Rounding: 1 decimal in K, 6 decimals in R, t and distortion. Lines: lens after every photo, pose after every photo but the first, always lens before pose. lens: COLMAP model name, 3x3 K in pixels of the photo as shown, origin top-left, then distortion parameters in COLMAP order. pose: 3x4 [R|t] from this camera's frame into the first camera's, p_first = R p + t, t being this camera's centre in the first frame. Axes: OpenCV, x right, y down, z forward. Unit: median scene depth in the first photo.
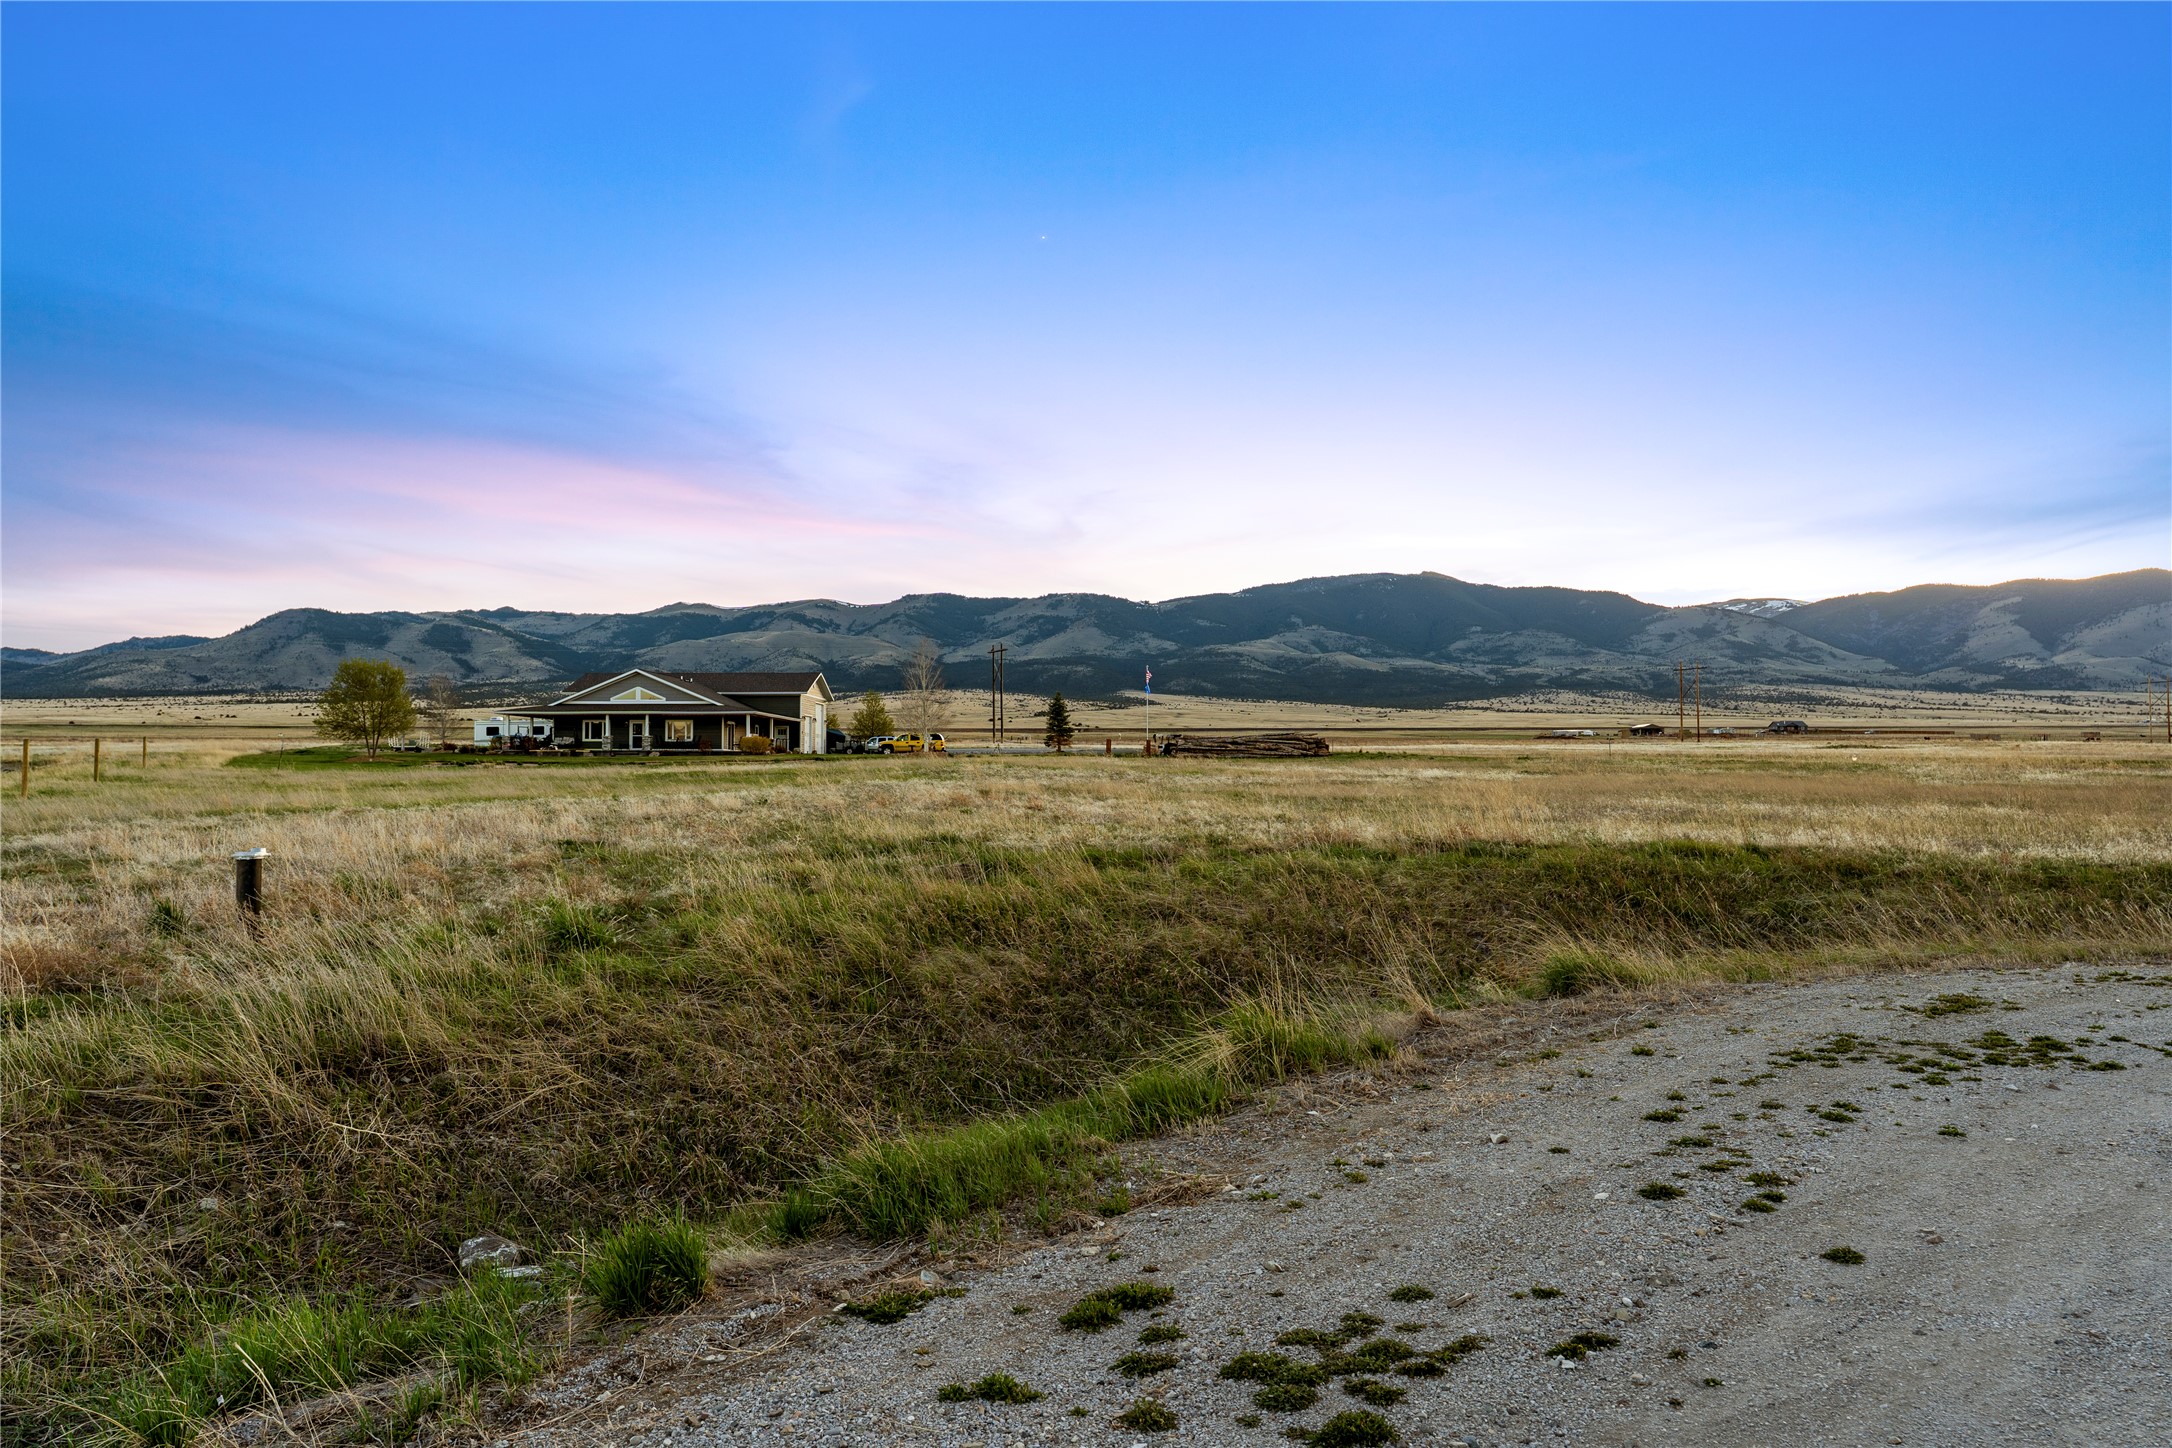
lens RADIAL K [[1571.6, 0, 1086.0], [0, 1571.6, 724.0], [0, 0, 1]] dist [0.004995, 0.004707]
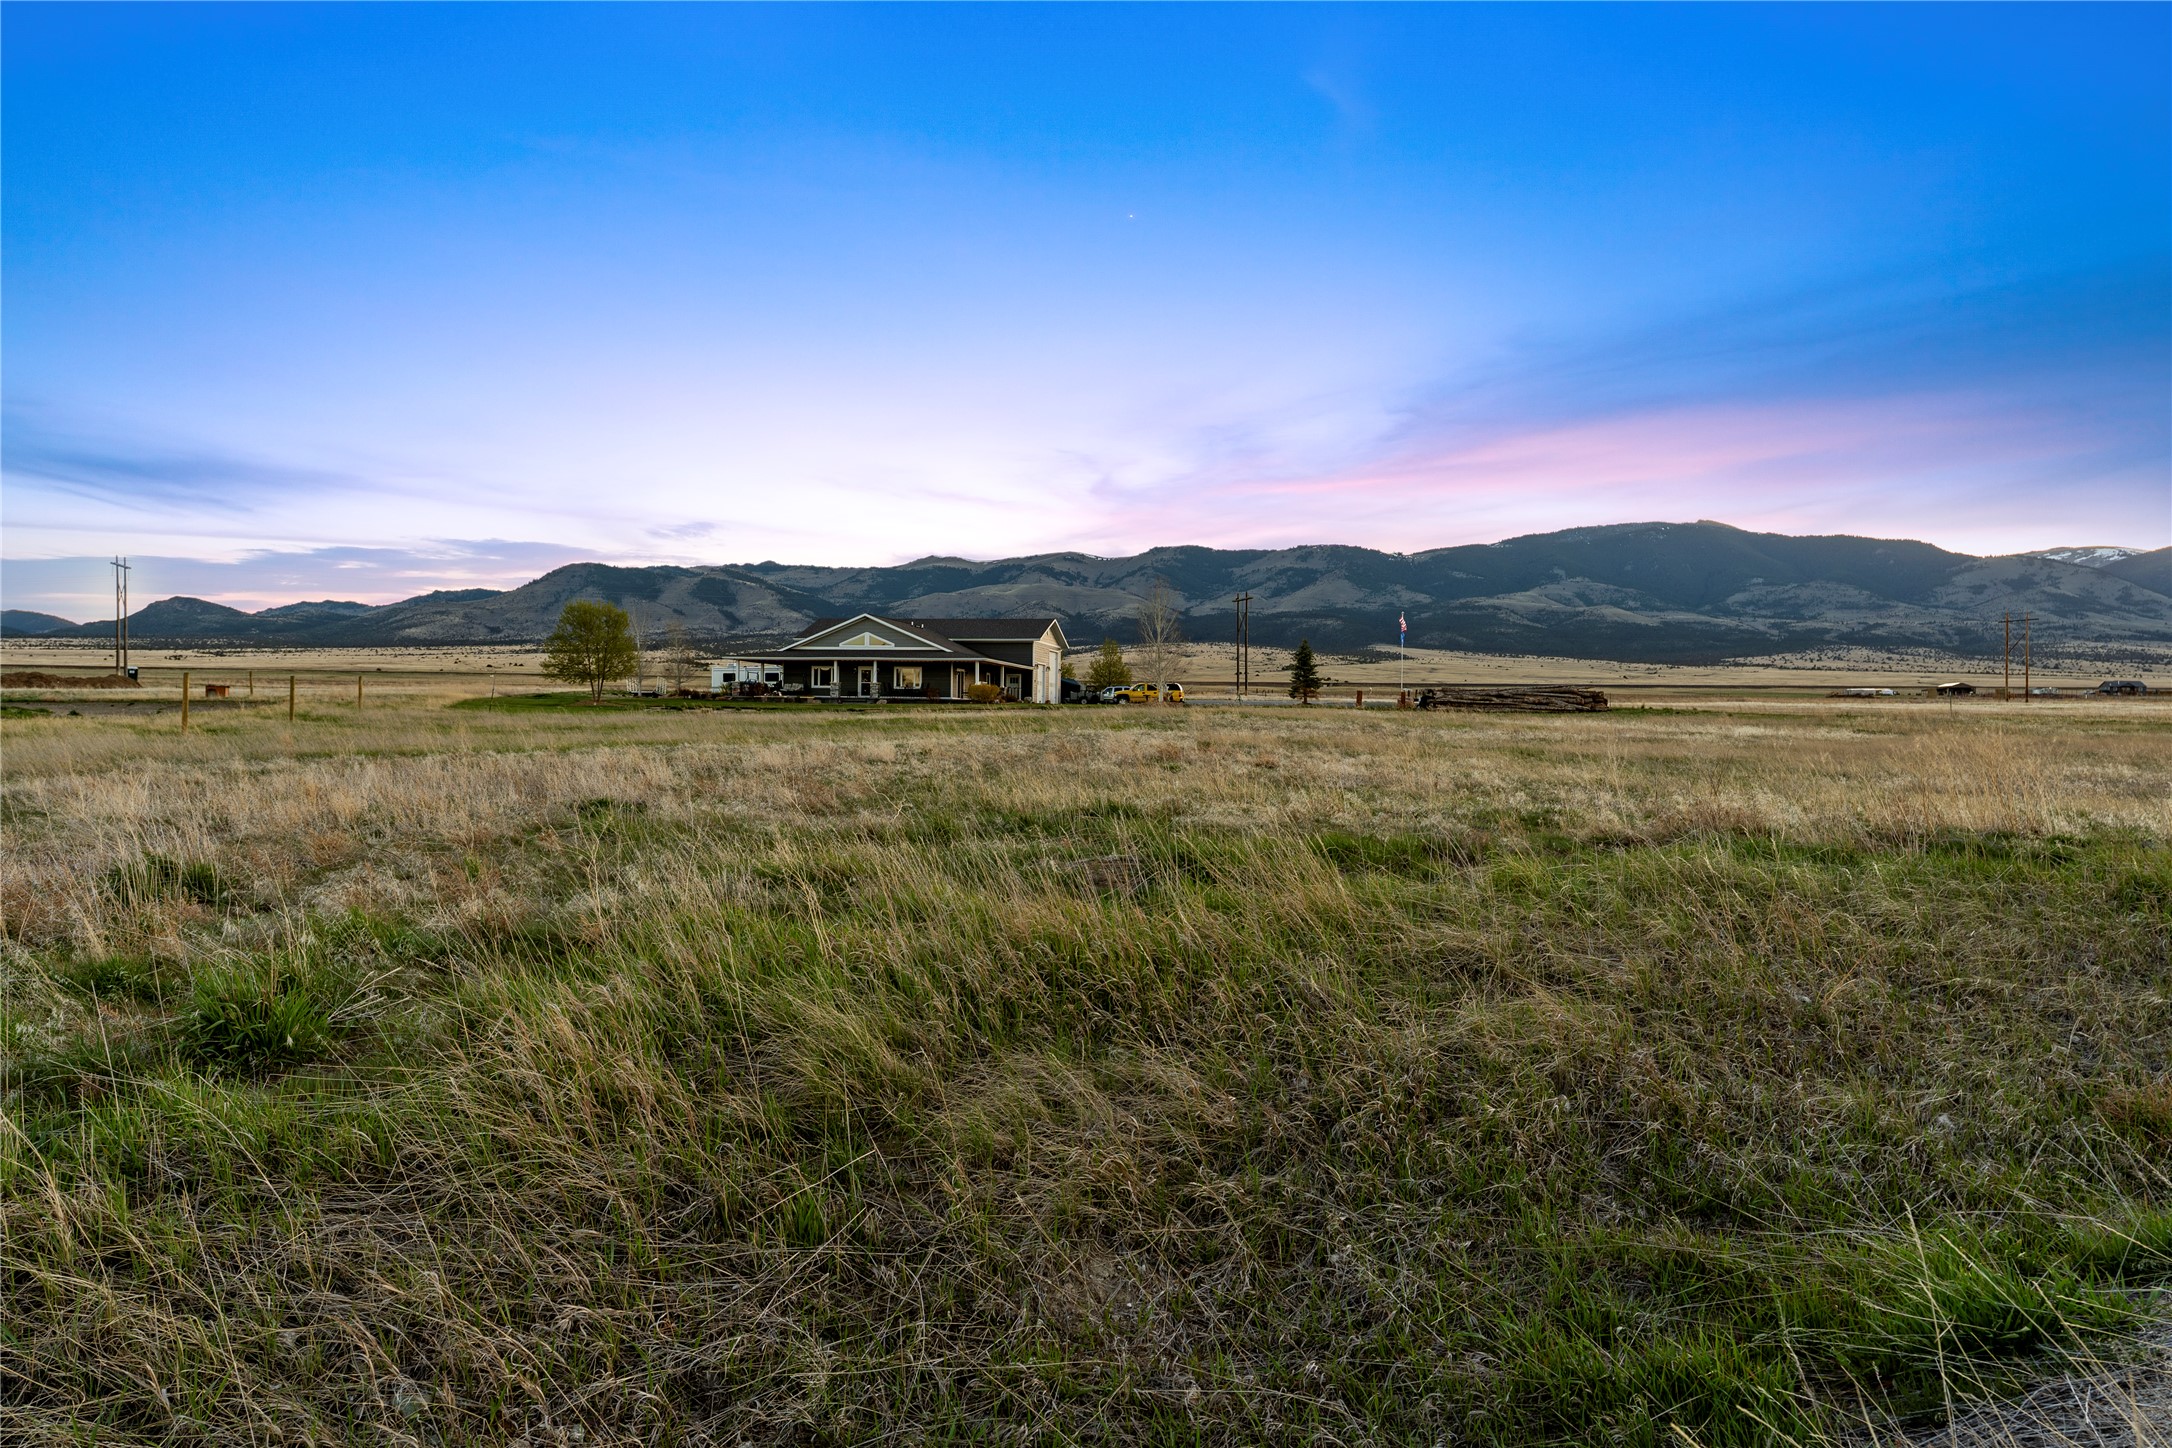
lens RADIAL K [[1587.3, 0, 1086.0], [0, 1587.3, 724.0], [0, 0, 1]] dist [0.004065, 0.003443]
pose [[0.987889, 0.012416, -0.154663, 0.000284], [-0.007899, 0.999525, 0.029786, 0.002748], [0.154959, -0.028204, 0.987518, 0.055406]]
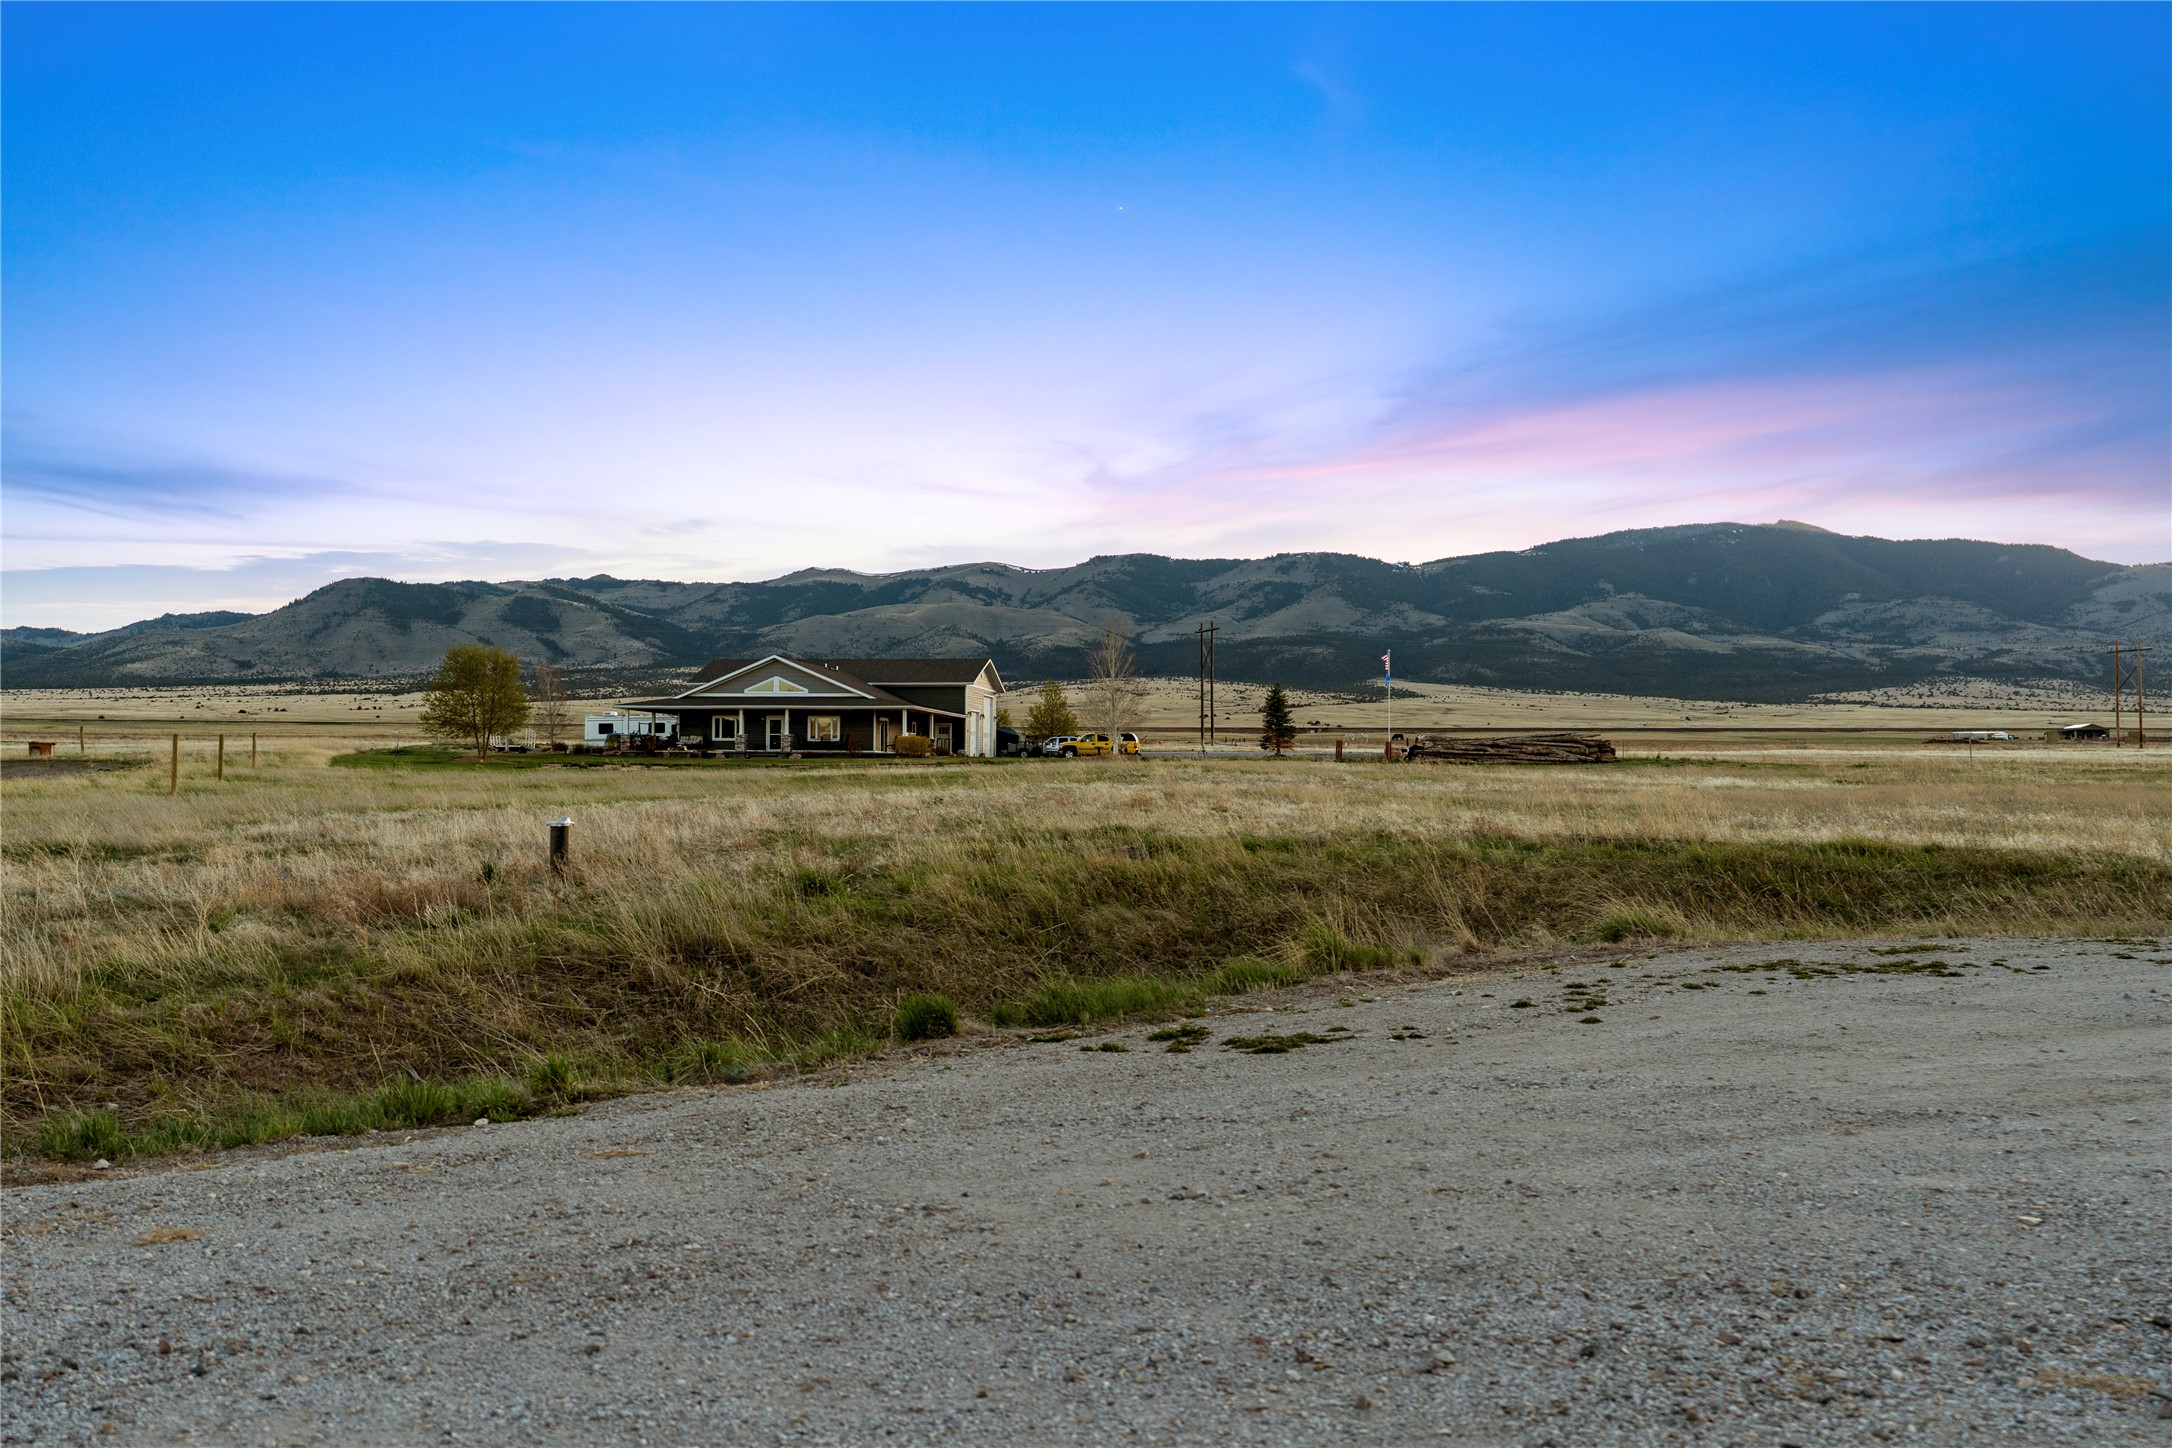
lens RADIAL K [[2021.0, 0, 1086.0], [0, 2021.0, 724.0], [0, 0, 1]] dist [0.019281, -0.012769]
pose [[0.993022, 0.002731, -0.117897, 0.008027], [-0.002599, 0.999996, 0.001269, 0.000090], [0.117900, -0.000953, 0.993025, -0.057944]]
